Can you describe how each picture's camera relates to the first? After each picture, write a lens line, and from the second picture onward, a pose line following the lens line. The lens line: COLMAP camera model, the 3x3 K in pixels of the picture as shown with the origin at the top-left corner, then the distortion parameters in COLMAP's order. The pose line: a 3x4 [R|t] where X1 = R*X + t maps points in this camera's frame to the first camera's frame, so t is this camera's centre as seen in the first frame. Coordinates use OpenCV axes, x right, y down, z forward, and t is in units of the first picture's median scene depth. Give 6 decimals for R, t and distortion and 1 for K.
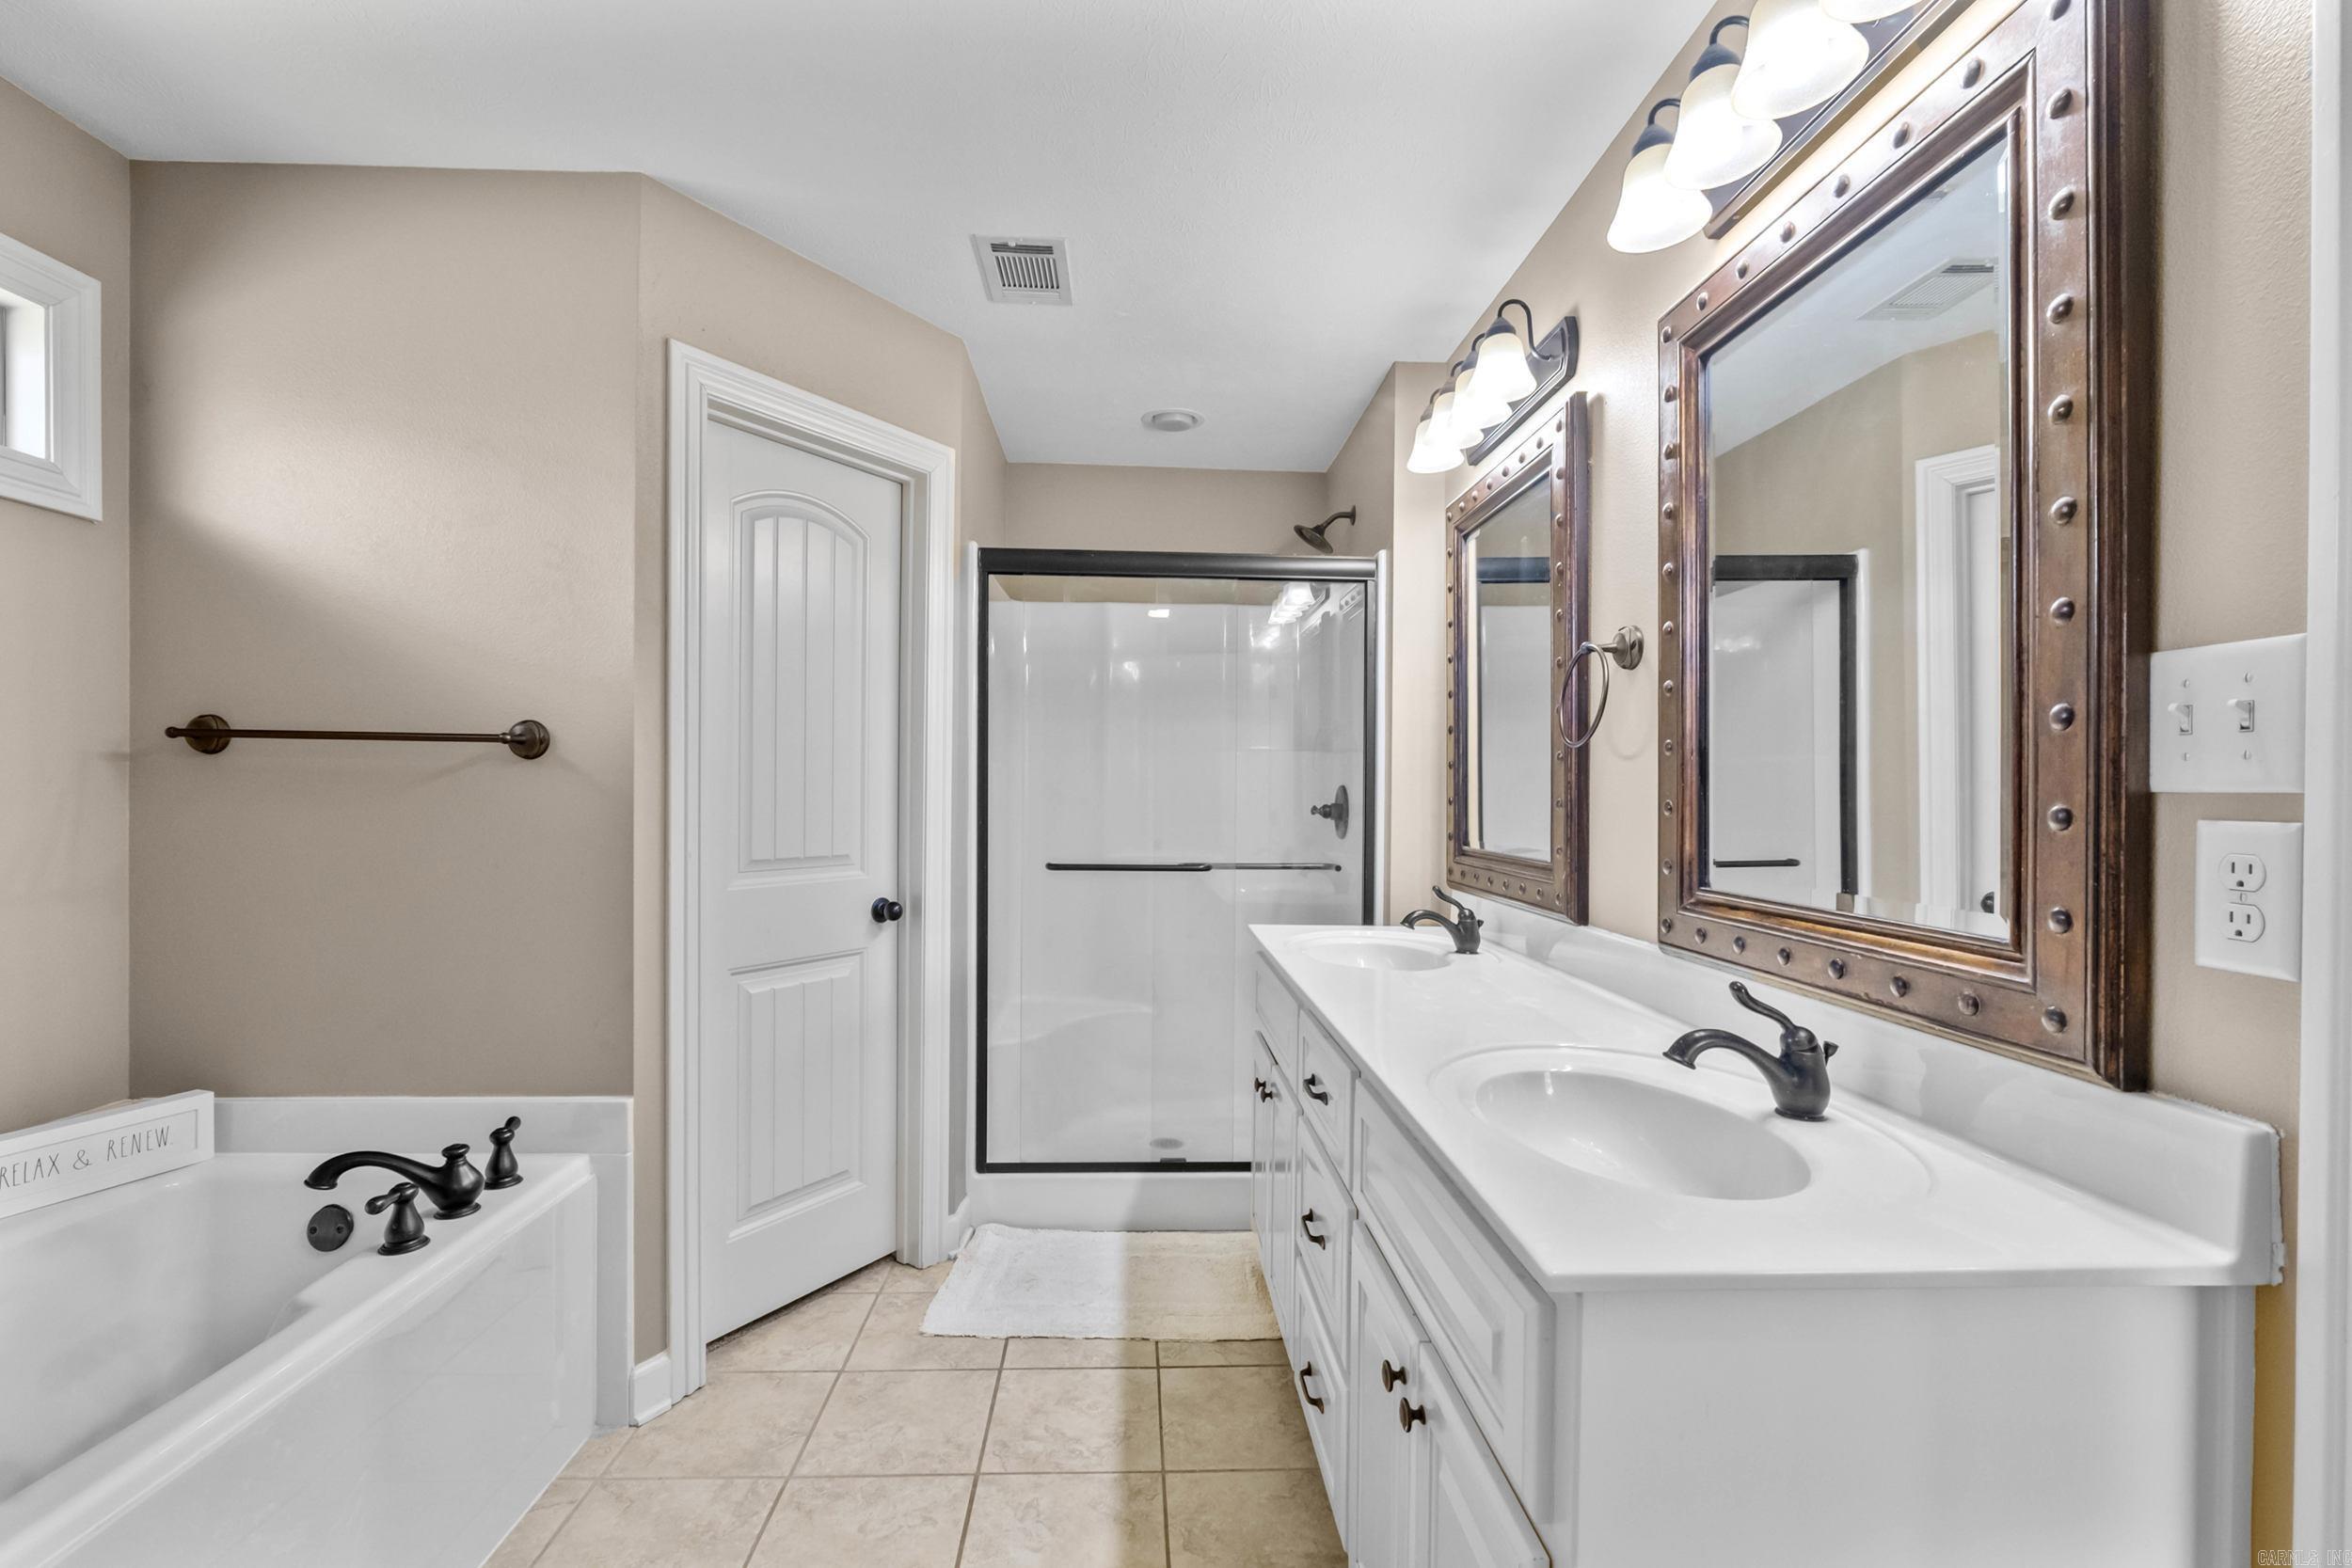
lens RADIAL K [[1023.7, 0, 1176.4], [0, 1023.7, 791.2], [0, 0, 1]] dist [-0.005722, -0.000377]
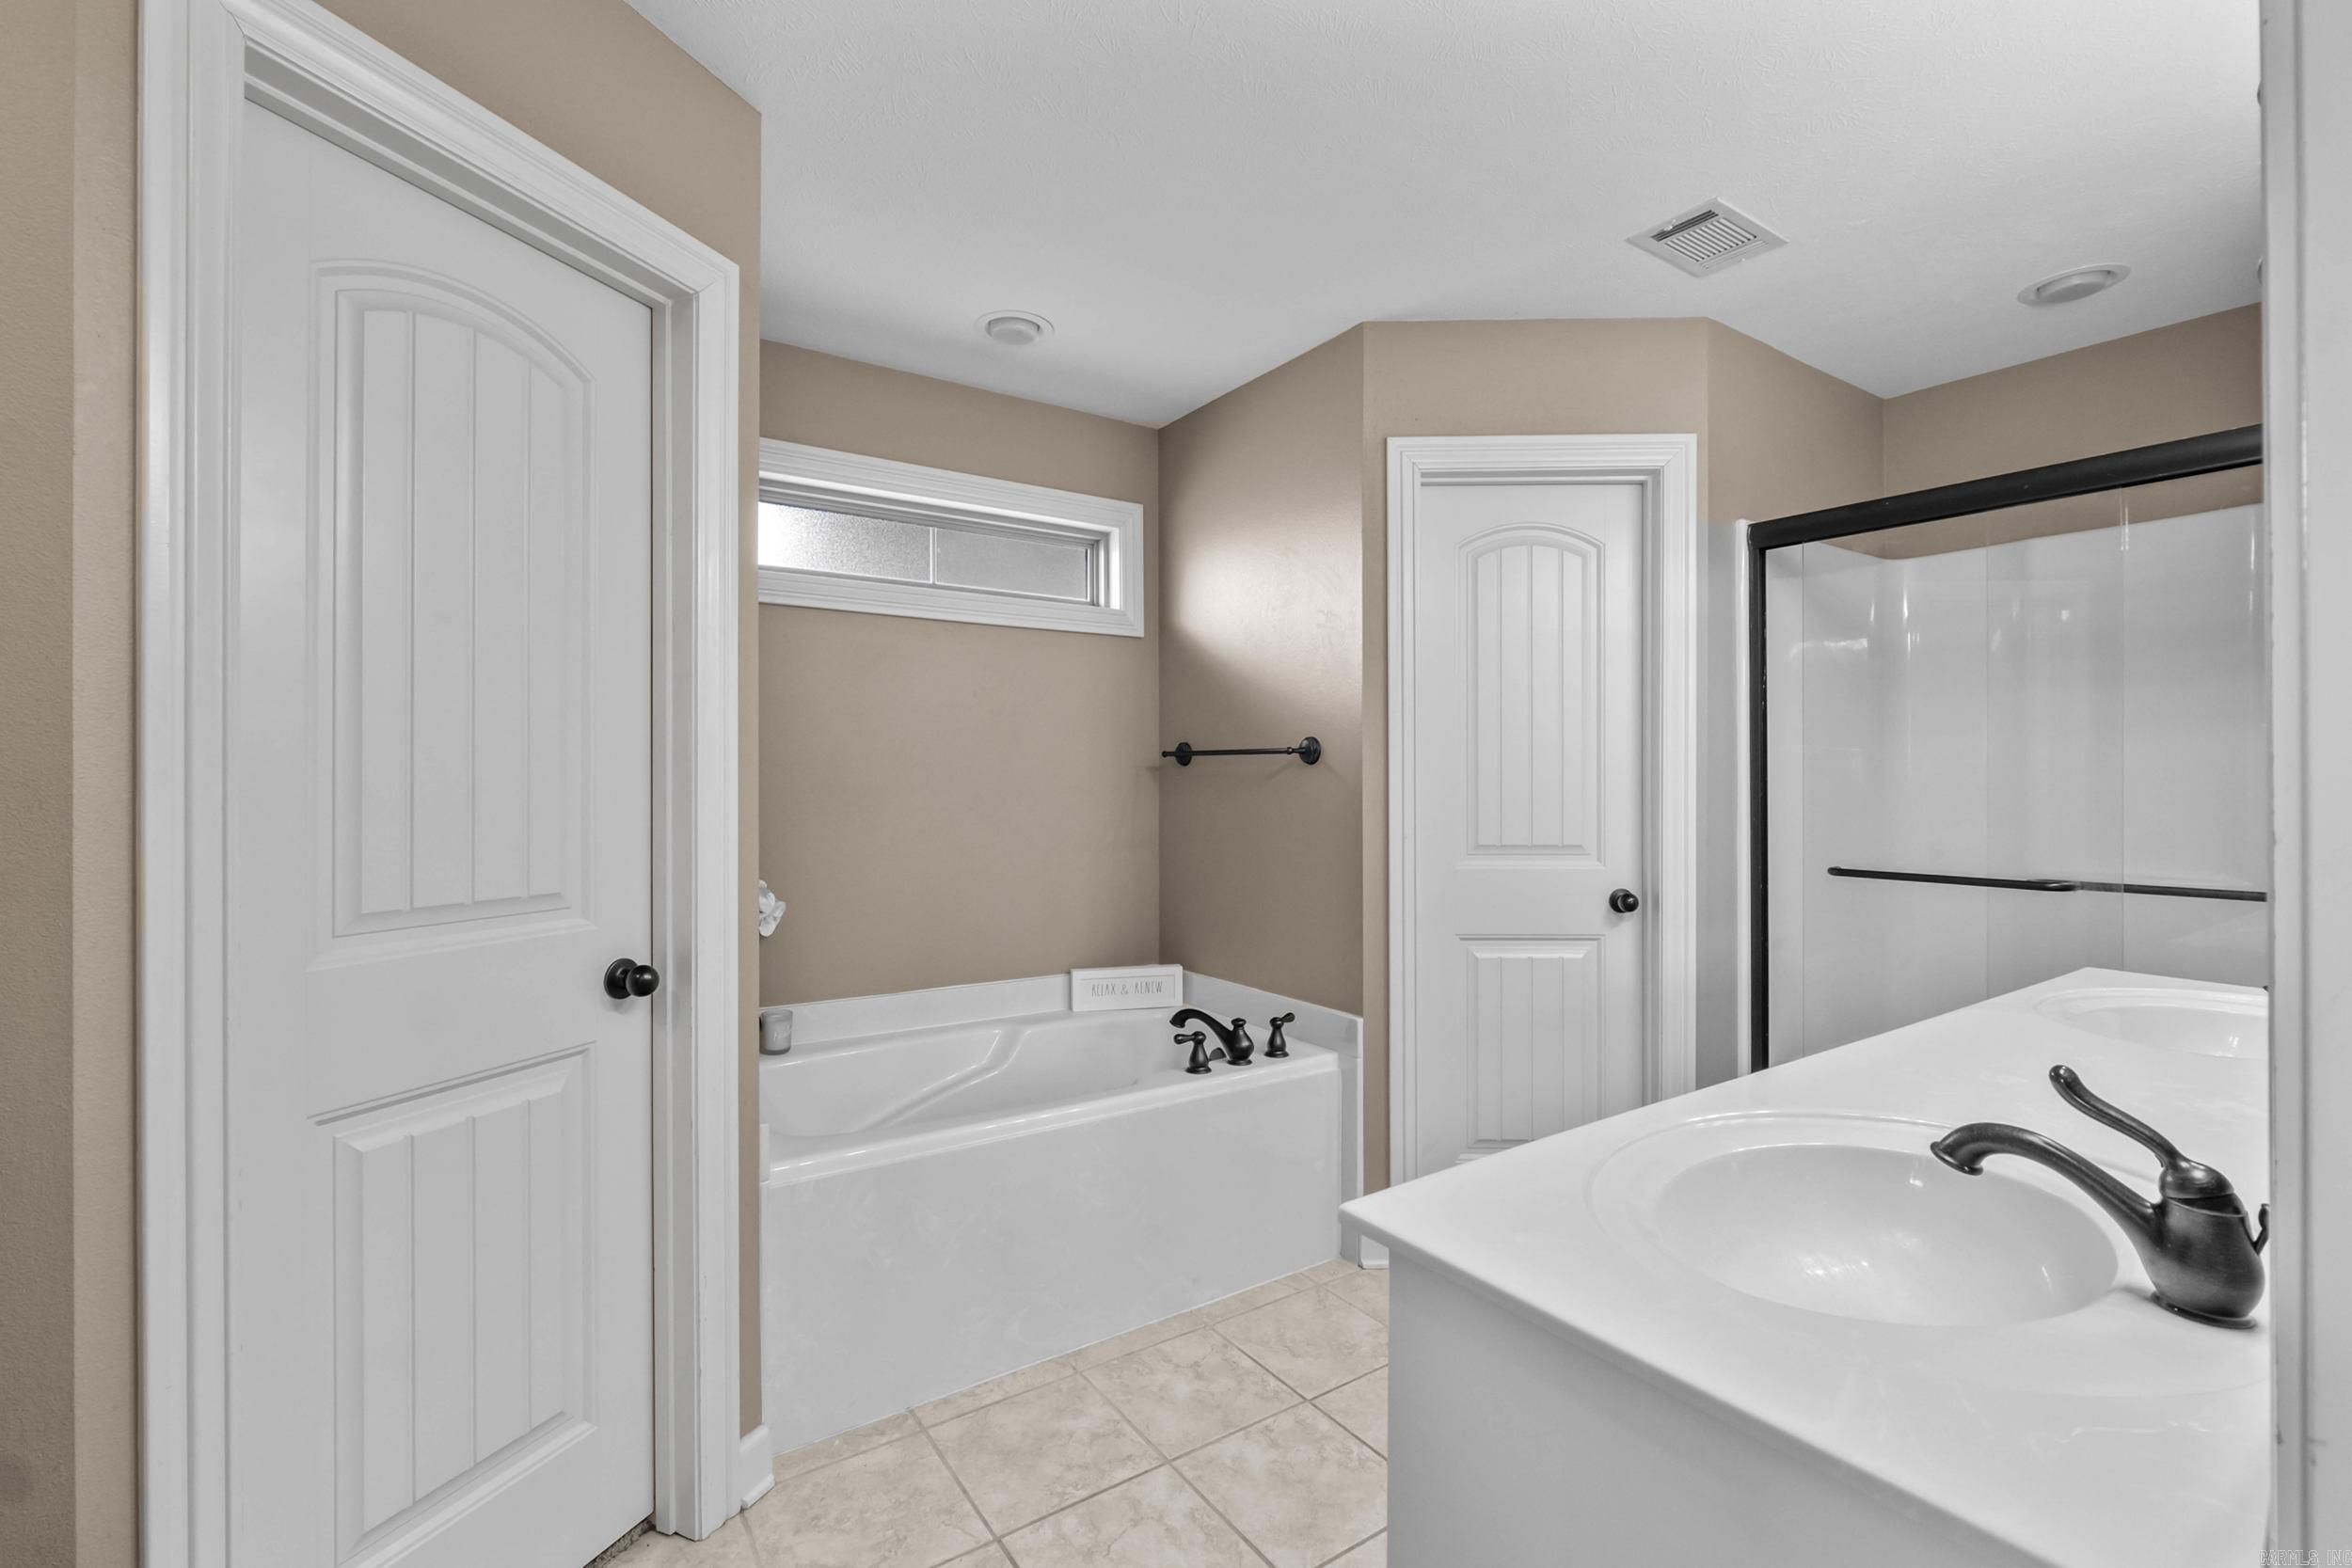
lens RADIAL K [[1013.5, 0, 1173.3], [0, 1013.5, 778.3], [0, 0, 1]] dist [-0.002080, -0.000168]
pose [[0.525380, -0.012316, -0.850779, 0.474058], [0.003142, 0.999916, -0.012535, 0.004863], [0.850862, 0.003913, 0.525374, 0.101270]]
